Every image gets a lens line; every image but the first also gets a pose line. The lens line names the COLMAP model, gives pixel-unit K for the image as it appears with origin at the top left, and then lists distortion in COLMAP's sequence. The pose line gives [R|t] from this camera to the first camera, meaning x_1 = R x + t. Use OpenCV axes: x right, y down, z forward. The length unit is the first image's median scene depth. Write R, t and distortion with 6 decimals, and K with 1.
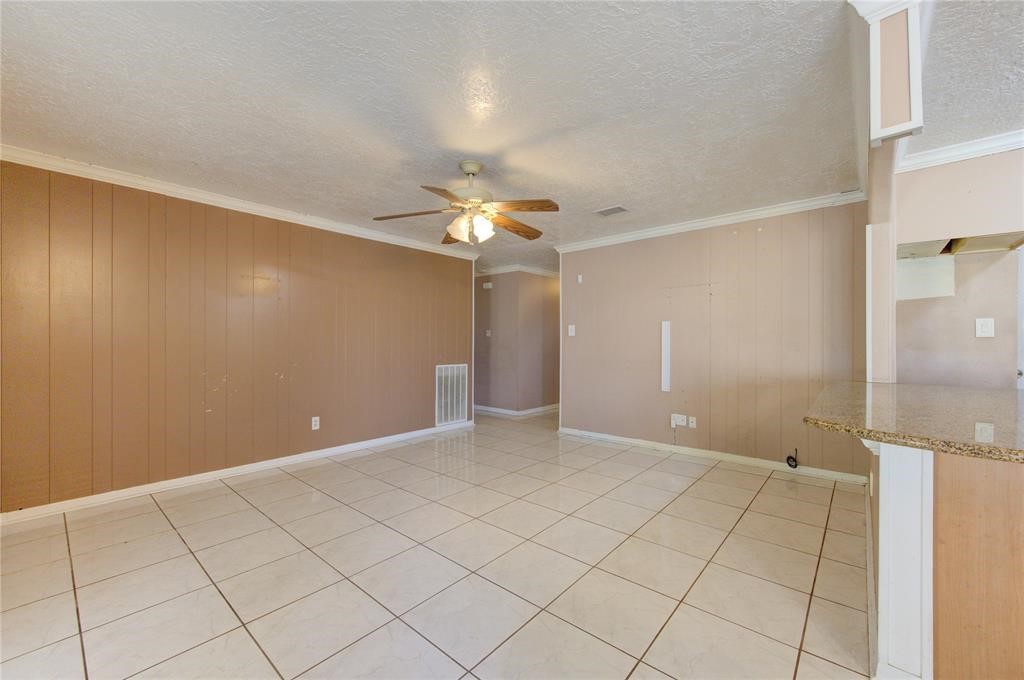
lens RADIAL K [[399.1, 0, 509.9], [0, 399.1, 341.5], [0, 0, 1]] dist [0.003294, 0.000155]
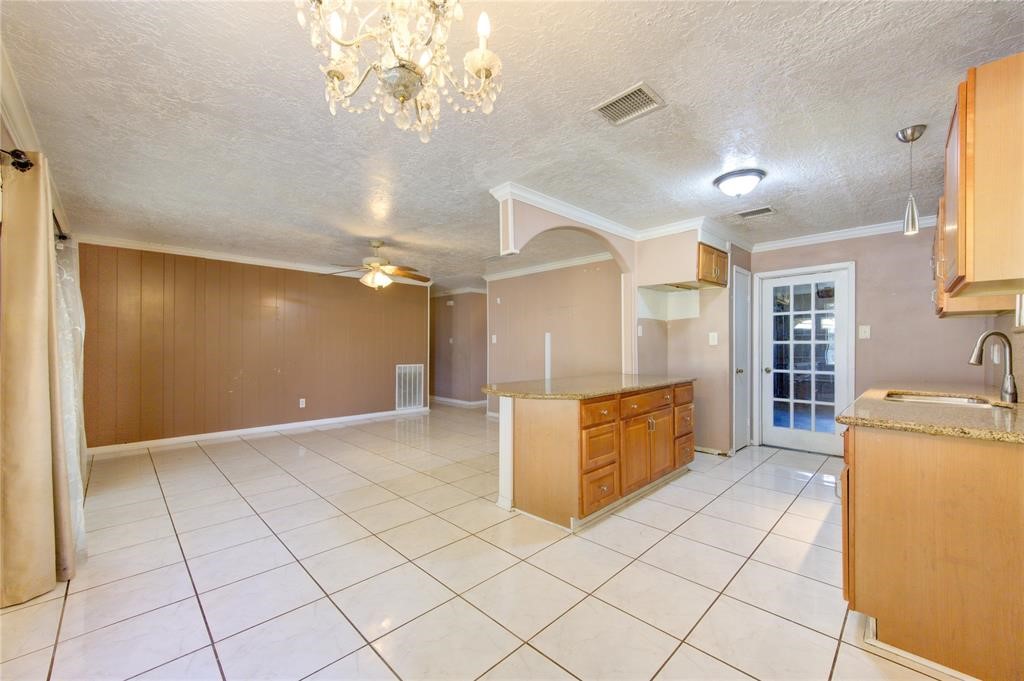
lens RADIAL K [[399.1, 0, 515.3], [0, 399.1, 344.1], [0, 0, 1]] dist [0.003294, 0.000155]
pose [[0.996813, -0.002048, -0.079743, 0.322811], [0.001689, 0.999988, -0.004566, -0.004629], [0.079751, 0.004417, 0.996805, -0.319551]]
